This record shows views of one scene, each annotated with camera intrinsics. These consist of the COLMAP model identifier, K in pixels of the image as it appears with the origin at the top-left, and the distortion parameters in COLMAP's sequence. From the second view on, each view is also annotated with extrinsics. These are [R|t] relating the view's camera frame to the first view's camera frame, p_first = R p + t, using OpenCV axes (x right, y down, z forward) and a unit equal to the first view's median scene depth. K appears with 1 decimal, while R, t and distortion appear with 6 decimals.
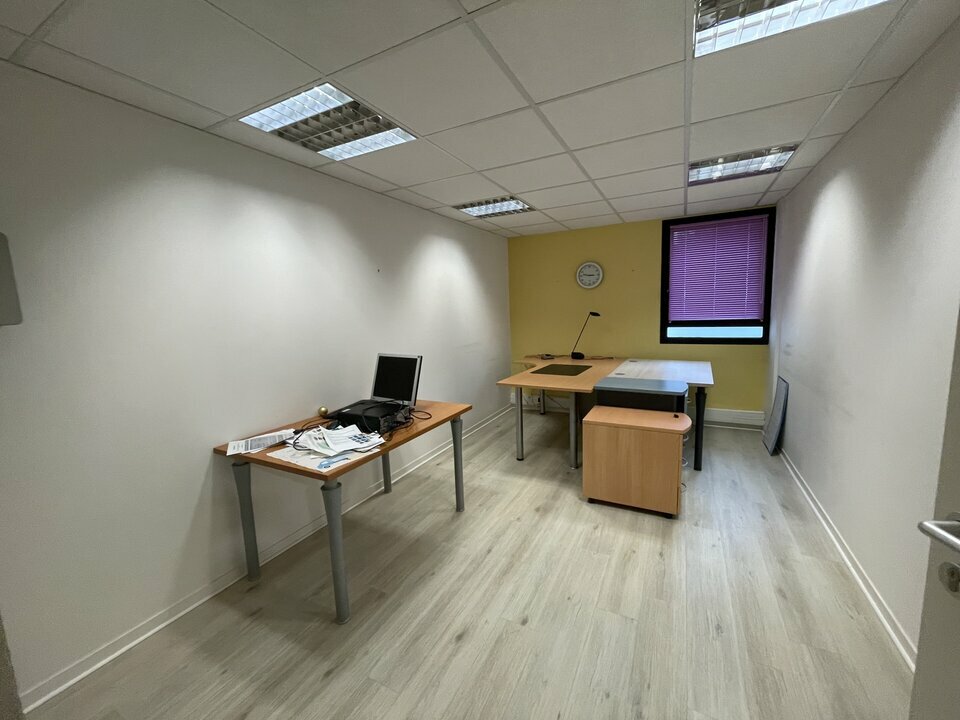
lens RADIAL K [[384.0, 0, 480.1], [0, 384.0, 356.6], [0, 0, 1]] dist [0.001146, -0.000021]
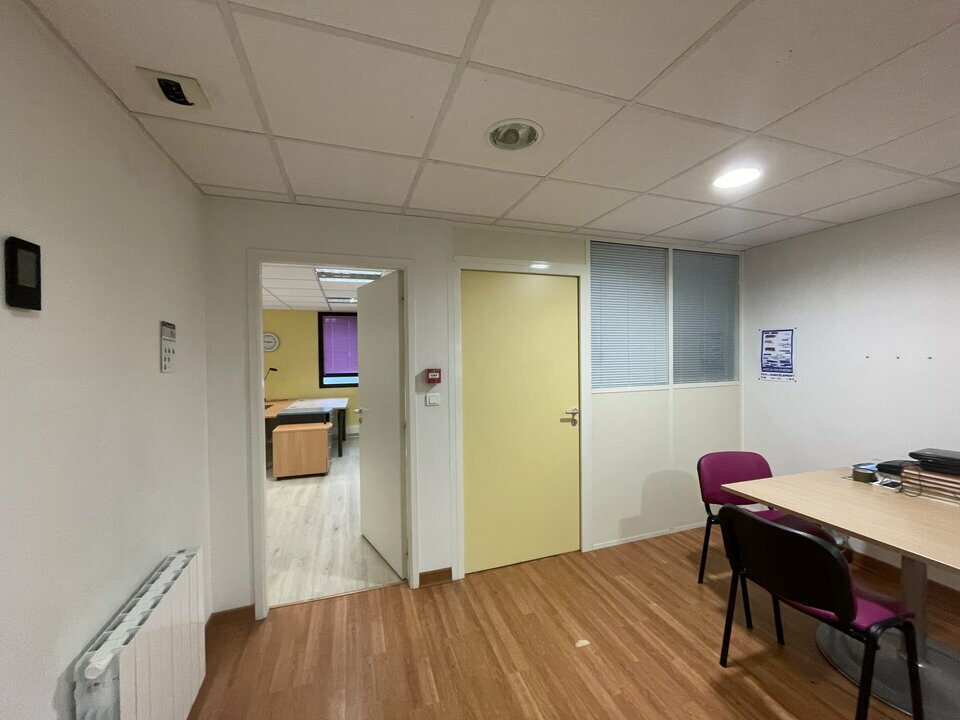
lens RADIAL K [[384.0, 0, 480.1], [0, 384.0, 356.6], [0, 0, 1]] dist [0.001146, -0.000021]
pose [[0.688277, 0.020667, 0.725154, -0.285952], [0.078066, 0.991680, -0.102359, 0.065462], [-0.721235, 0.127061, 0.680937, -0.730232]]
